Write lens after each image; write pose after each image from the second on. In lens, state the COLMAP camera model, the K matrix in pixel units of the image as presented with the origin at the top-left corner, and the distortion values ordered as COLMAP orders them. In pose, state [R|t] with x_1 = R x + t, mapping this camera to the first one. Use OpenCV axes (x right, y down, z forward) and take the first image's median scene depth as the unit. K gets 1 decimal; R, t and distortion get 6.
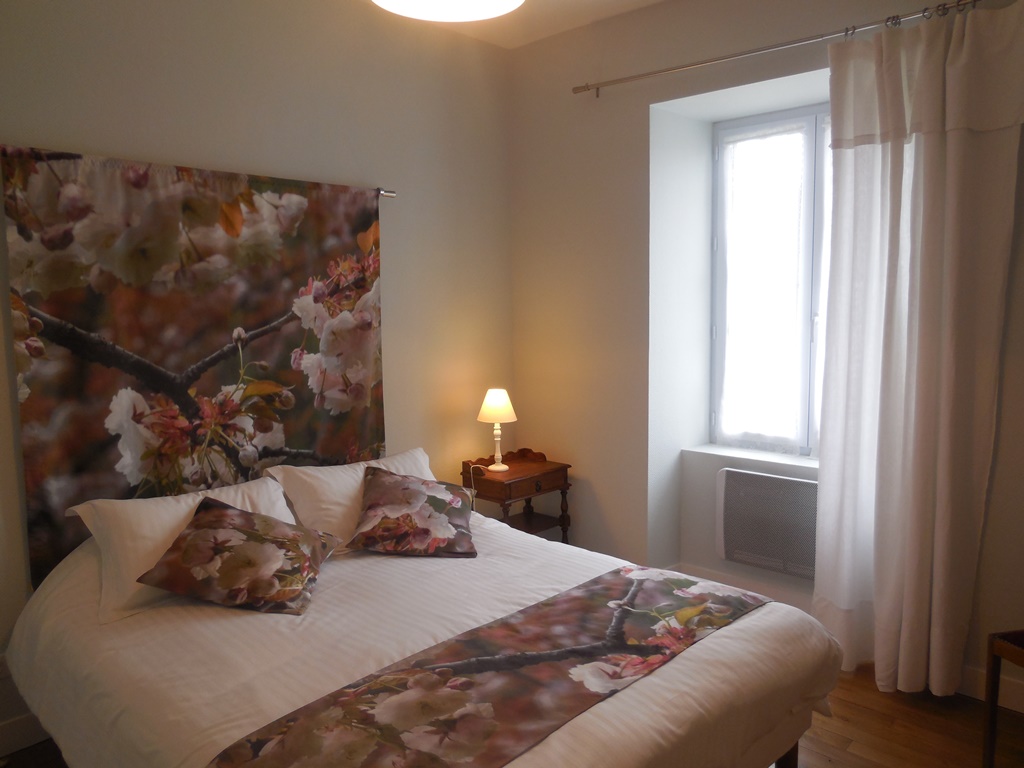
lens RADIAL K [[773.1, 0, 511.0], [0, 773.1, 379.8], [0, 0, 1]] dist [-0.017100, 0.018469]
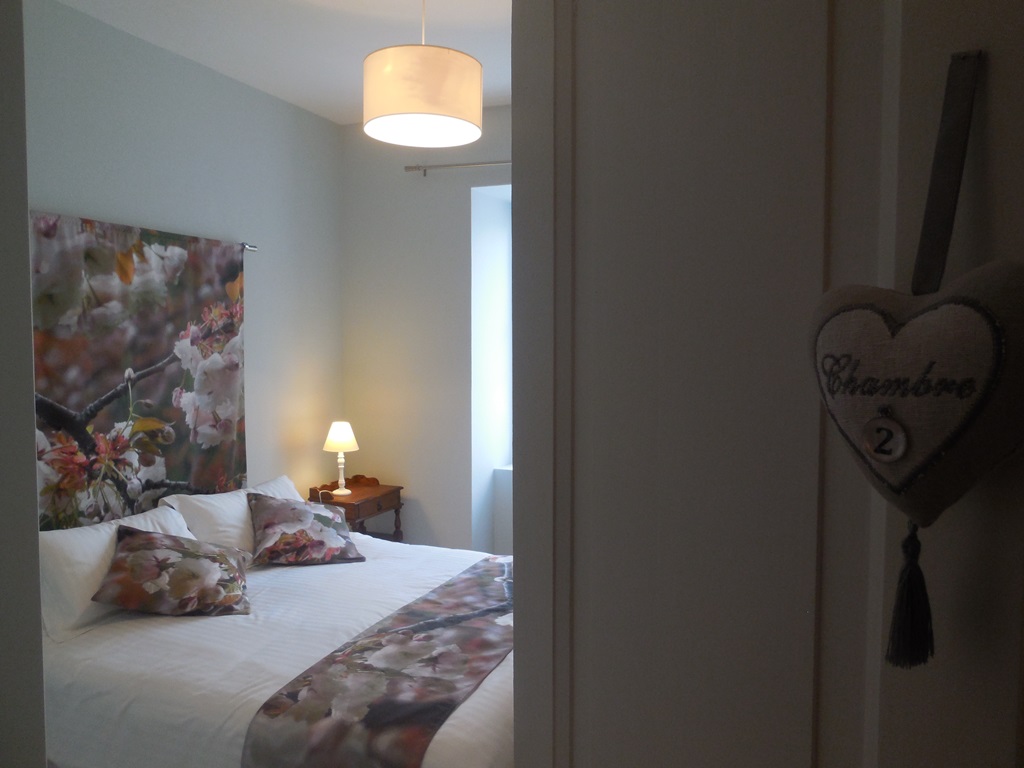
lens RADIAL K [[773.1, 0, 520.2], [0, 773.1, 376.3], [0, 0, 1]] dist [-0.017100, 0.018469]
pose [[0.931608, -0.002903, 0.363454, -0.249380], [0.022604, 0.998495, -0.049964, 0.009897], [-0.362762, 0.054762, 0.930271, -0.204083]]
